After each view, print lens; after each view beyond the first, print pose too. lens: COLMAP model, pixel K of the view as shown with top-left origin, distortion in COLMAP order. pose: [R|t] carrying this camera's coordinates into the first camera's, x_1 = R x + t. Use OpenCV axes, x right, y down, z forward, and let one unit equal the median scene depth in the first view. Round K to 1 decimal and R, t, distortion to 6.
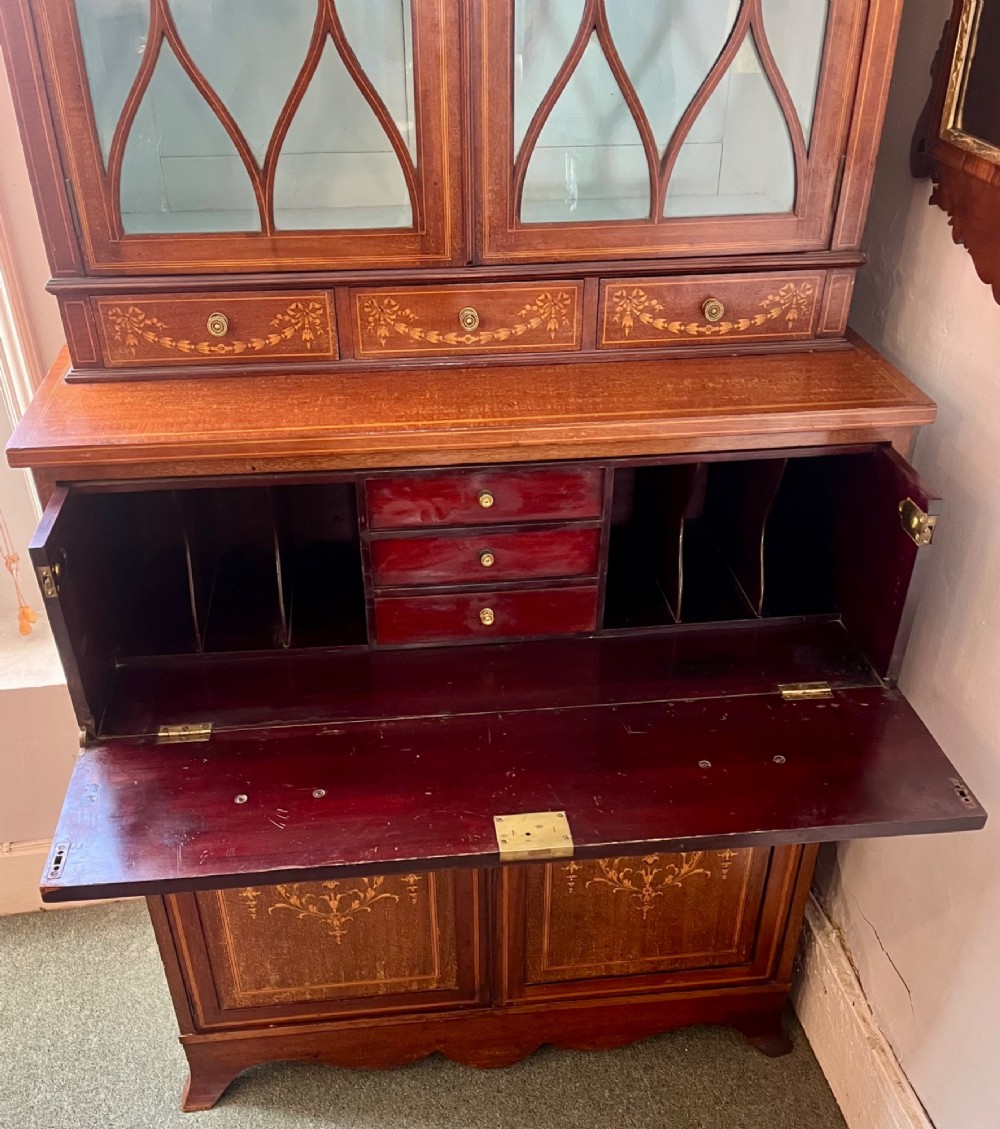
lens RADIAL K [[1135.7, 0, 486.6], [0, 1135.7, 743.3], [0, 0, 1]] dist [0.064669, -0.077371]
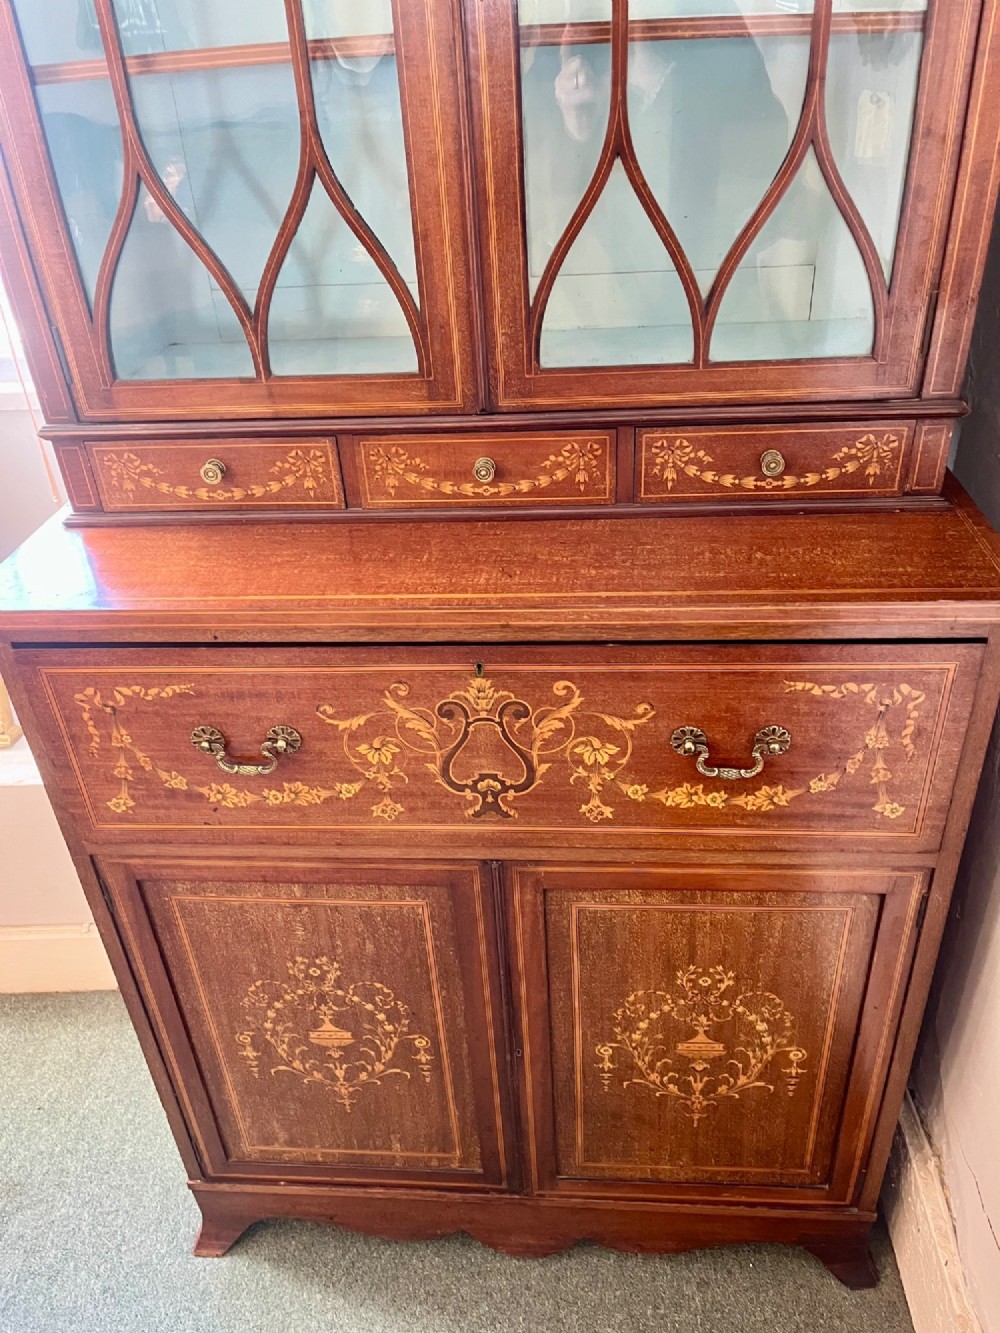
lens RADIAL K [[1017.1, 0, 495.0], [0, 1017.1, 664.8], [0, 0, 1]] dist [0.068406, -0.095874]
pose [[0.981535, 0.057349, -0.182484, 0.140765], [-0.071324, 0.994926, -0.070961, -0.159437], [0.177489, 0.082666, 0.980645, 0.230877]]
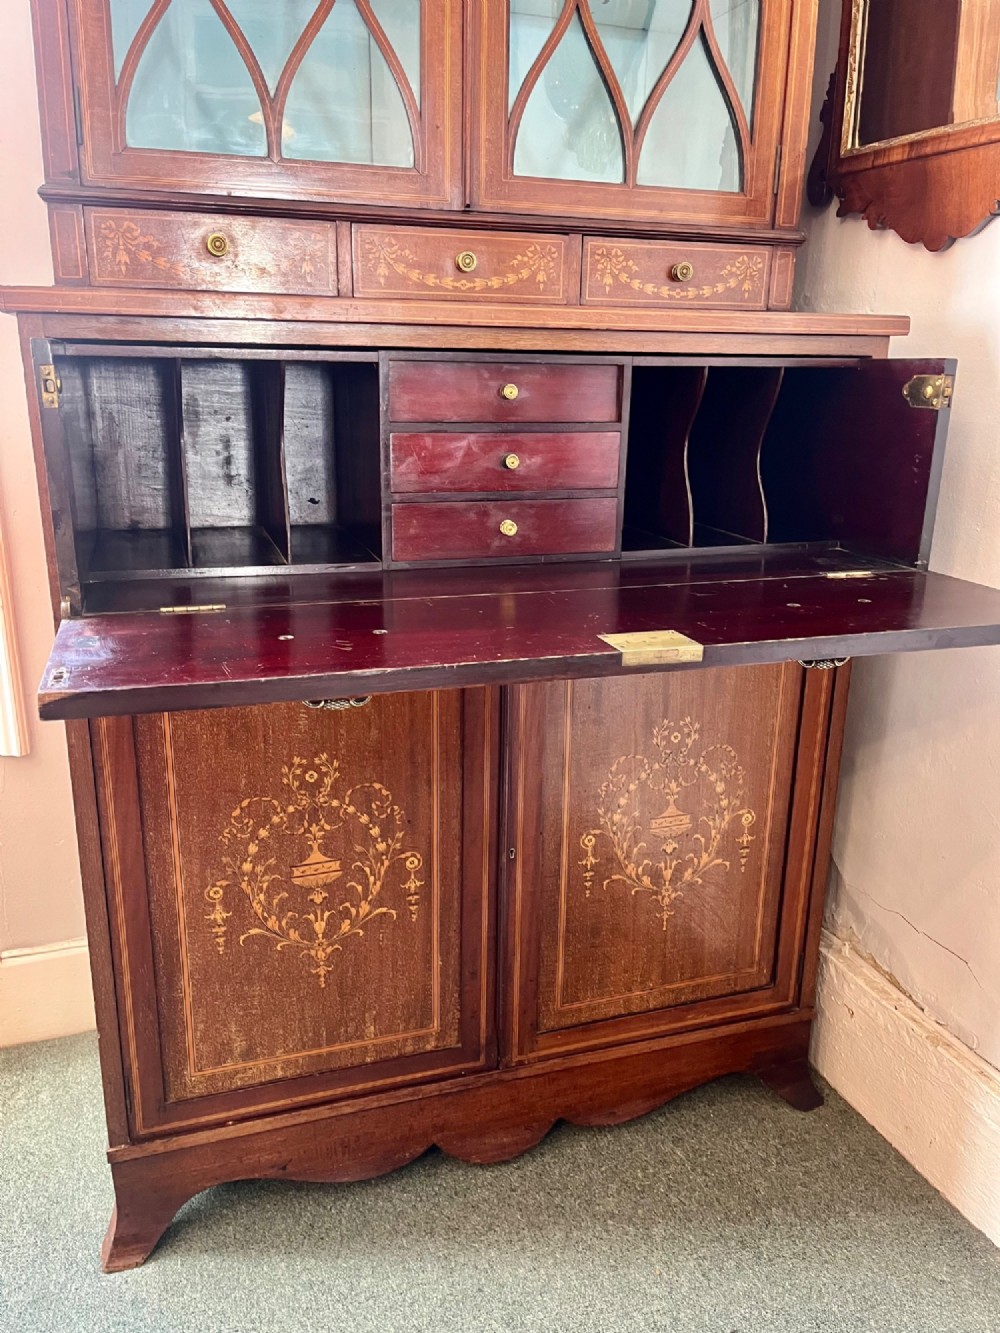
lens RADIAL K [[1017.1, 0, 495.0], [0, 1017.1, 664.8], [0, 0, 1]] dist [0.068406, -0.095874]
pose [[0.978433, -0.036265, 0.203355, -0.184567], [0.106165, 0.932777, -0.344464, 0.280057], [-0.177193, 0.358624, 0.916510, 0.269100]]
